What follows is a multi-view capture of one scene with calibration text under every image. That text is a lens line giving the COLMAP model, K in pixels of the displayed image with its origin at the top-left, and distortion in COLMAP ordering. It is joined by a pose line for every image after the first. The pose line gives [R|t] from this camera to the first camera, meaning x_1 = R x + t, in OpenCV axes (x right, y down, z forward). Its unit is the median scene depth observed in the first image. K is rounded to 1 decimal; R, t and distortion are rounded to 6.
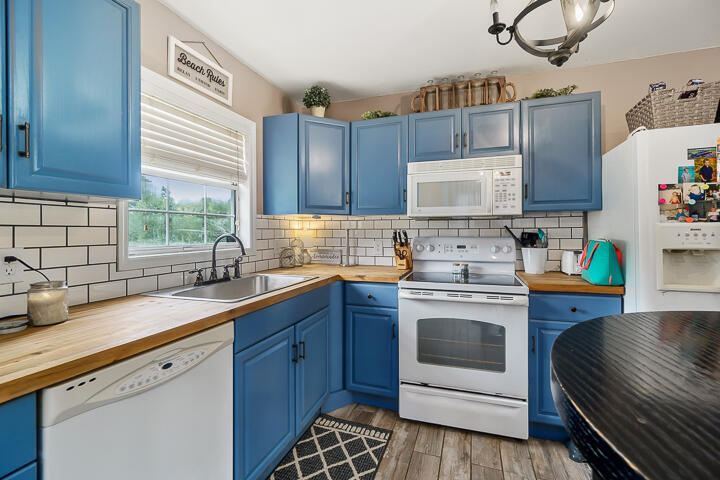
lens RADIAL K [[317.3, 0, 358.2], [0, 317.3, 232.6], [0, 0, 1]] dist [0.000118, -0.000107]
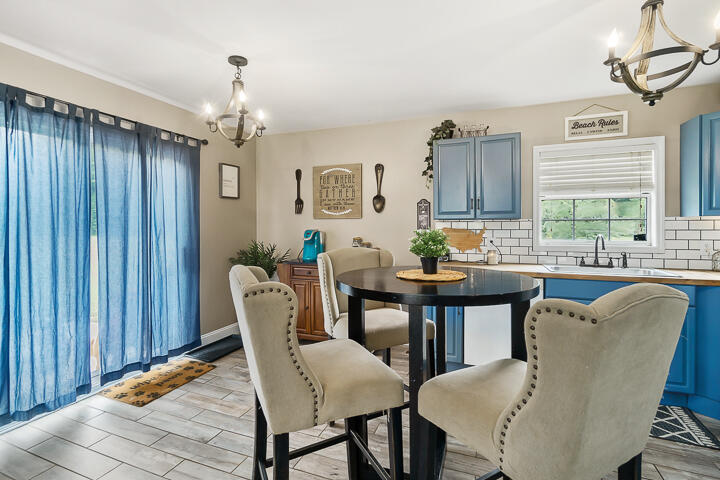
lens RADIAL K [[374.6, 0, 328.1], [0, 374.6, 232.7], [0, 0, 1]] dist [0.000165, 0.000424]
pose [[-0.102149, 0.022255, -0.994520, 1.369401], [0.002229, 0.999752, 0.022143, -0.042335], [0.994767, 0.000045, -0.102174, -0.058119]]
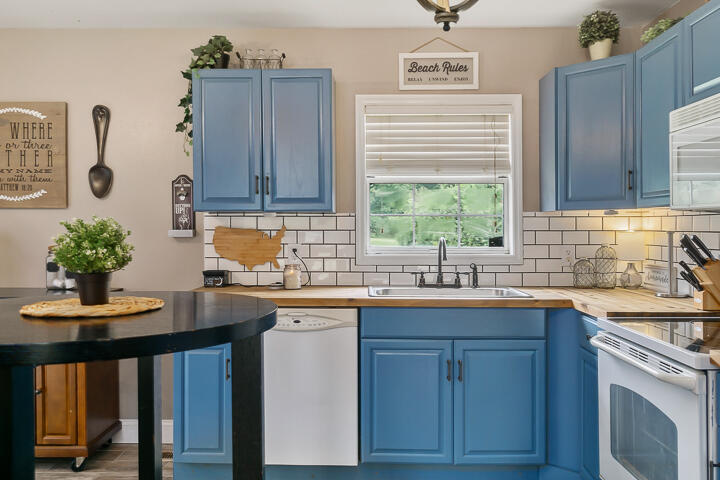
lens RADIAL K [[654.5, 0, 360.0], [0, 654.5, 240.0], [0, 0, 1]] dist [-0.000832, -0.000510]
pose [[0.299561, 0.017836, -0.953910, 1.327577], [-0.004590, 0.999841, 0.017253, -0.018408], [0.954066, -0.000790, 0.299595, 0.175723]]
